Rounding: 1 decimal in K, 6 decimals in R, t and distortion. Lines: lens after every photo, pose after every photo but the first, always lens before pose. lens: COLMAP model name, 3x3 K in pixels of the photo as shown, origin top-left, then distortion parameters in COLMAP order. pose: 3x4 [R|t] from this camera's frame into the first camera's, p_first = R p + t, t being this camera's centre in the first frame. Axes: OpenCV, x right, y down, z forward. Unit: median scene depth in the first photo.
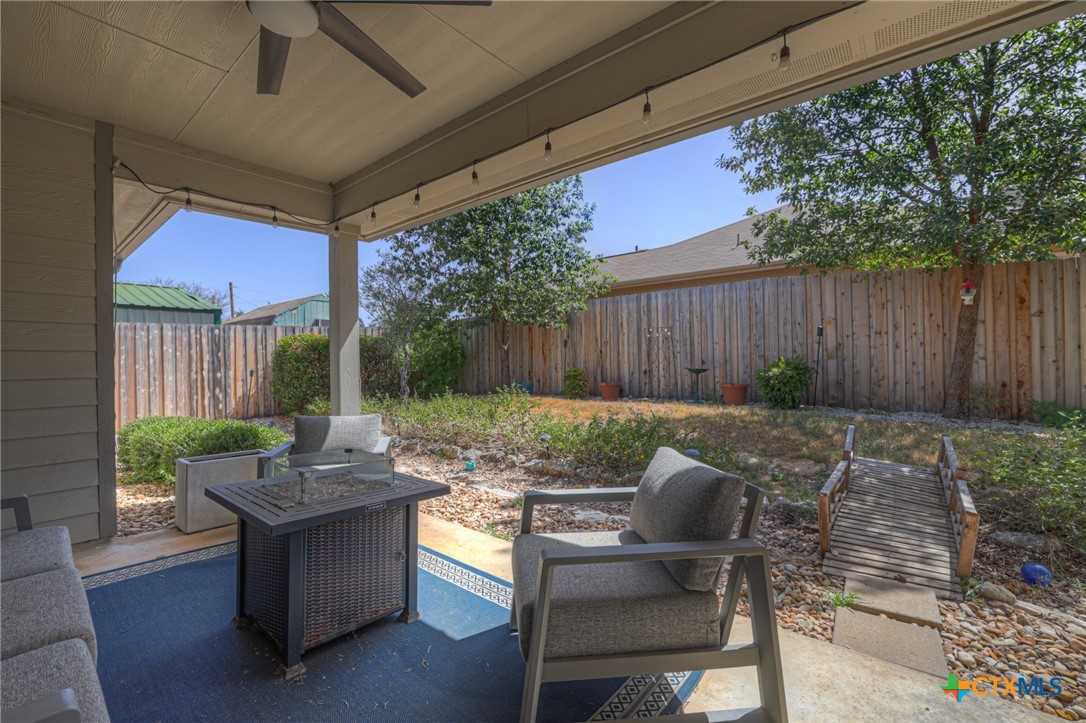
lens RADIAL K [[463.7, 0, 536.5], [0, 463.7, 356.4], [0, 0, 1]] dist [-0.031451, 0.002712]
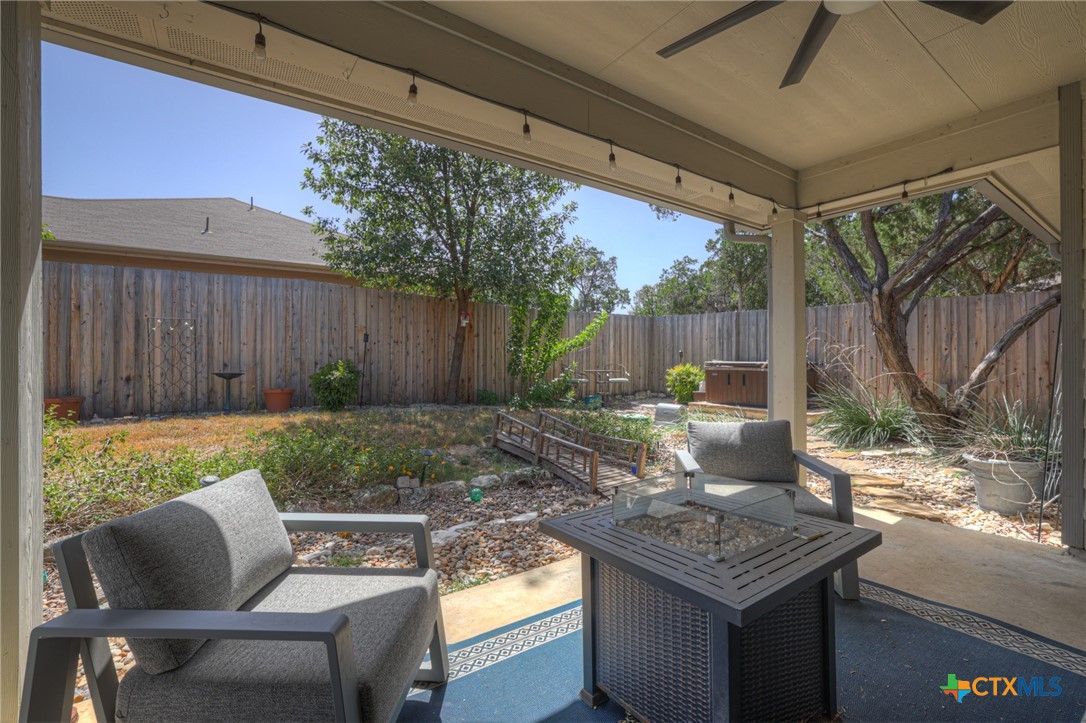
lens RADIAL K [[463.7, 0, 535.0], [0, 463.7, 358.5], [0, 0, 1]] dist [-0.031451, 0.002712]
pose [[0.280510, 0.016962, 0.959701, -0.299662], [-0.010148, 0.999840, -0.014706, 0.006942], [-0.959798, -0.005614, 0.280637, 0.252975]]
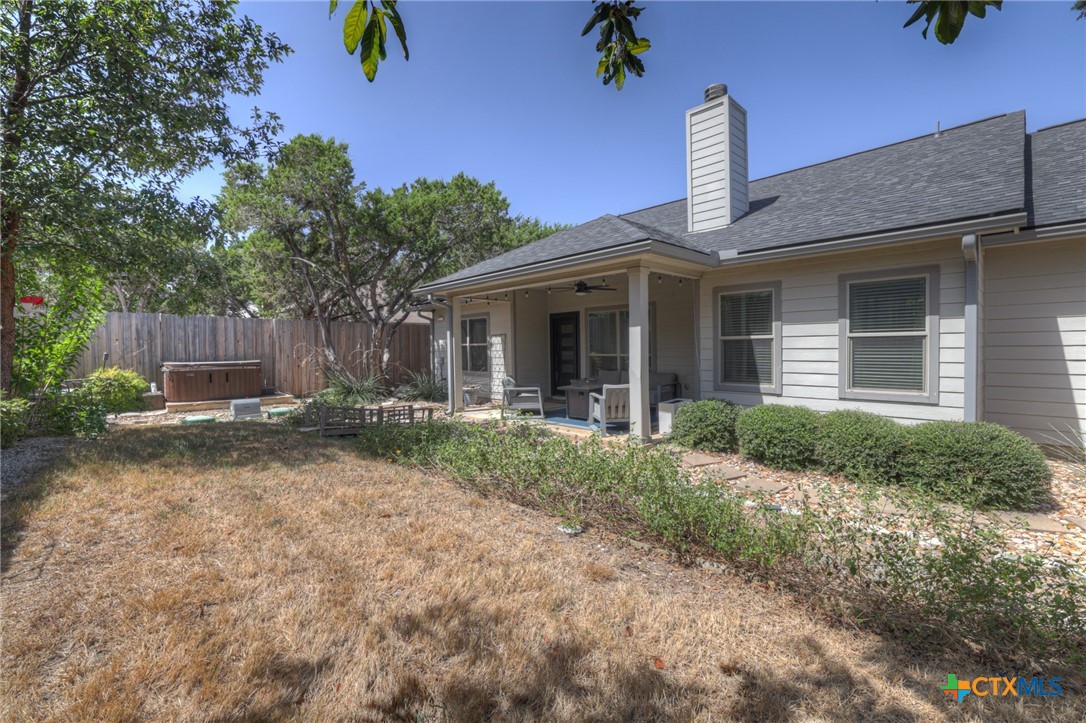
lens RADIAL K [[463.7, 0, 542.3], [0, 463.7, 362.1], [0, 0, 1]] dist [-0.031451, 0.002712]
pose [[-0.990876, 0.024651, 0.132500, -0.159884], [0.028350, 0.999257, 0.026106, -0.015402], [-0.131758, 0.029624, -0.990839, 1.273268]]
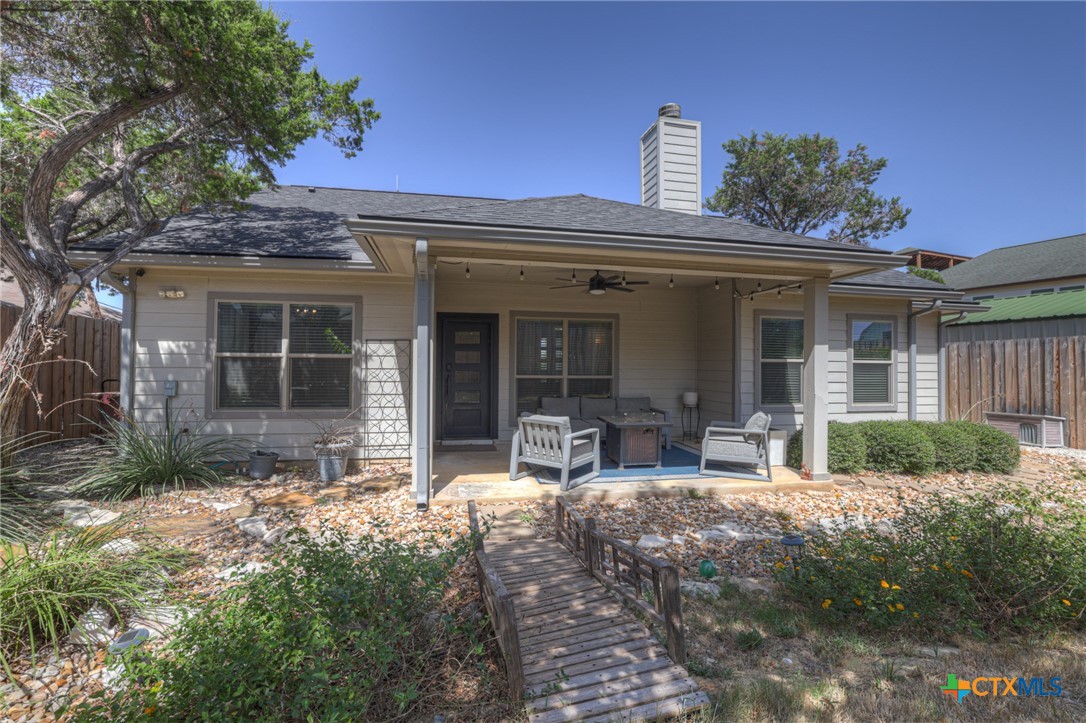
lens RADIAL K [[463.7, 0, 540.8], [0, 463.7, 357.4], [0, 0, 1]] dist [-0.031451, 0.002712]
pose [[-0.639632, -0.007628, -0.768644, 0.569641], [0.003534, 0.999911, -0.012864, -0.024604], [0.768673, -0.010945, -0.639548, 0.594943]]
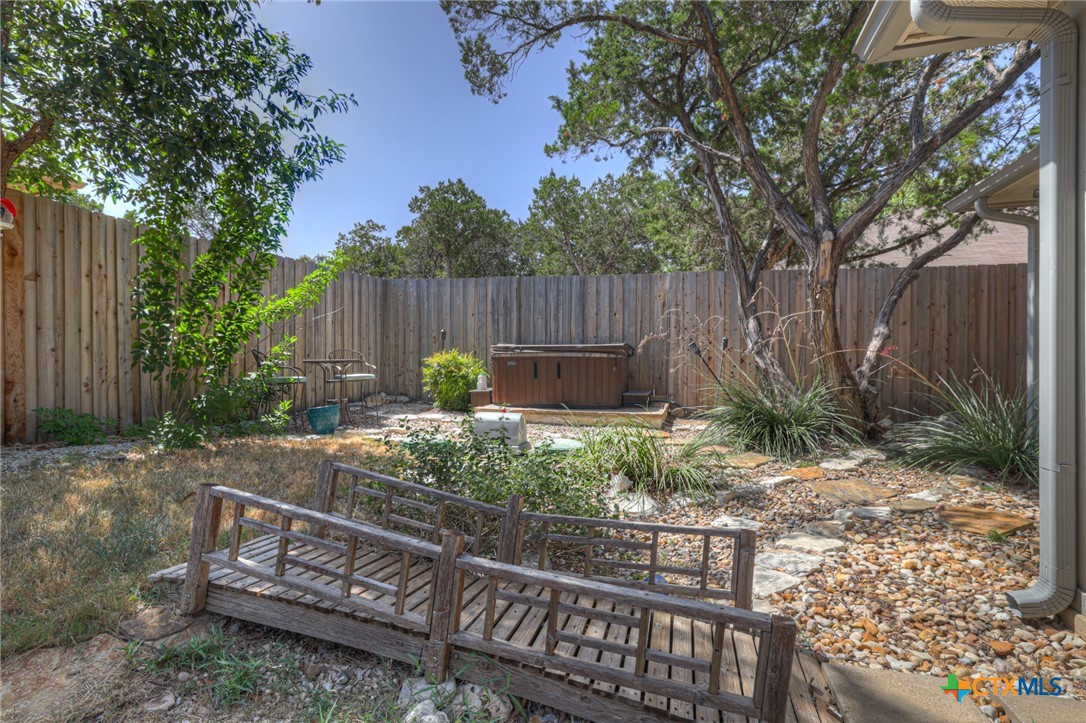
lens RADIAL K [[540.2, 0, 538.8], [0, 540.2, 358.4], [0, 0, 1]] dist [-0.025033, 0.008400]
pose [[-0.381373, 0.010027, 0.924367, 0.091311], [0.004064, 0.999950, -0.009170, 0.025759], [-0.924412, 0.000260, -0.381394, 0.458877]]
